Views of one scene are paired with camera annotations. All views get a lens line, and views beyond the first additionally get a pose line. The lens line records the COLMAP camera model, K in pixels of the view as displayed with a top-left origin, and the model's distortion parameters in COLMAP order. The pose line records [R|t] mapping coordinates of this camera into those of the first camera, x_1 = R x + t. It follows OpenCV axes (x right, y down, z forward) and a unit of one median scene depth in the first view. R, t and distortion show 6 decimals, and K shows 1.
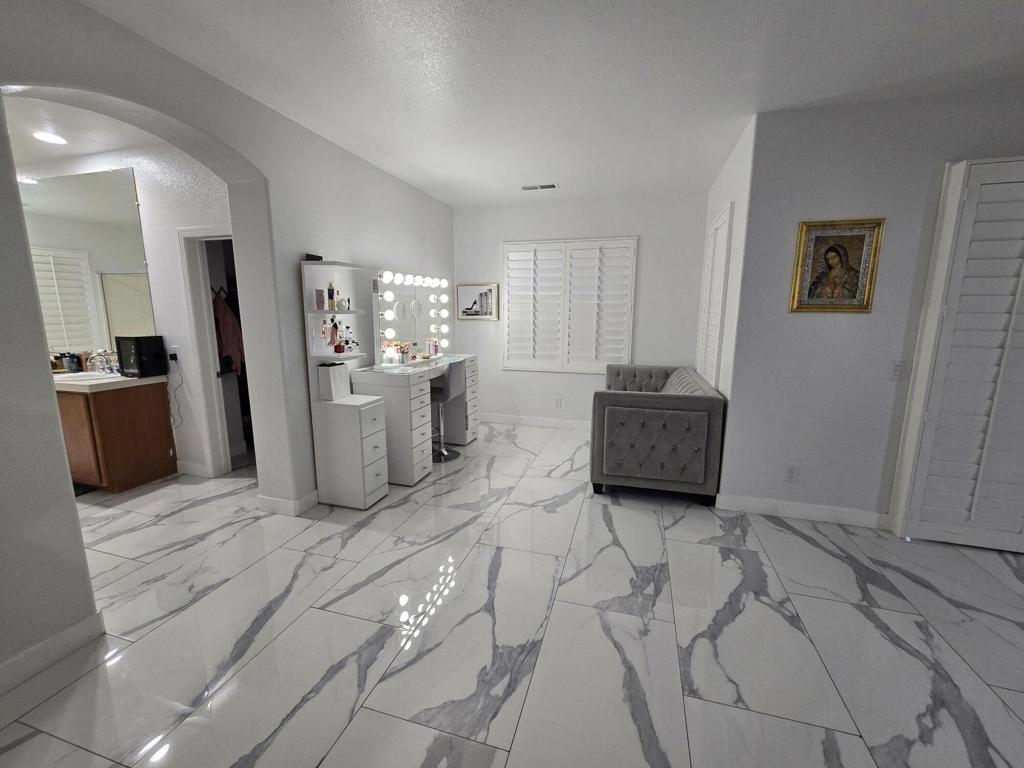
lens RADIAL K [[416.9, 0, 513.3], [0, 416.9, 384.8], [0, 0, 1]] dist [0.000310, 0.000138]
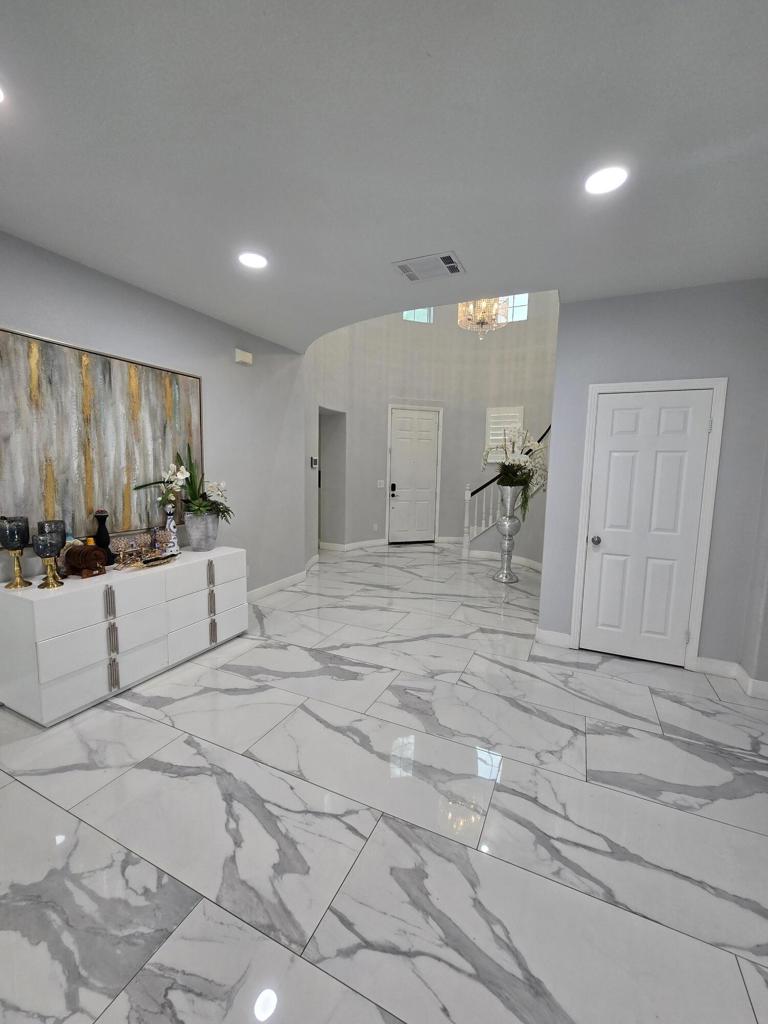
lens RADIAL K [[416.9, 0, 382.6], [0, 416.9, 511.6], [0, 0, 1]] dist [0.000310, 0.000138]
pose [[0.153033, -0.103262, 0.982811, 0.033670], [0.146521, 0.985904, 0.080772, -0.047936], [-0.977299, 0.131641, 0.166005, 0.269921]]
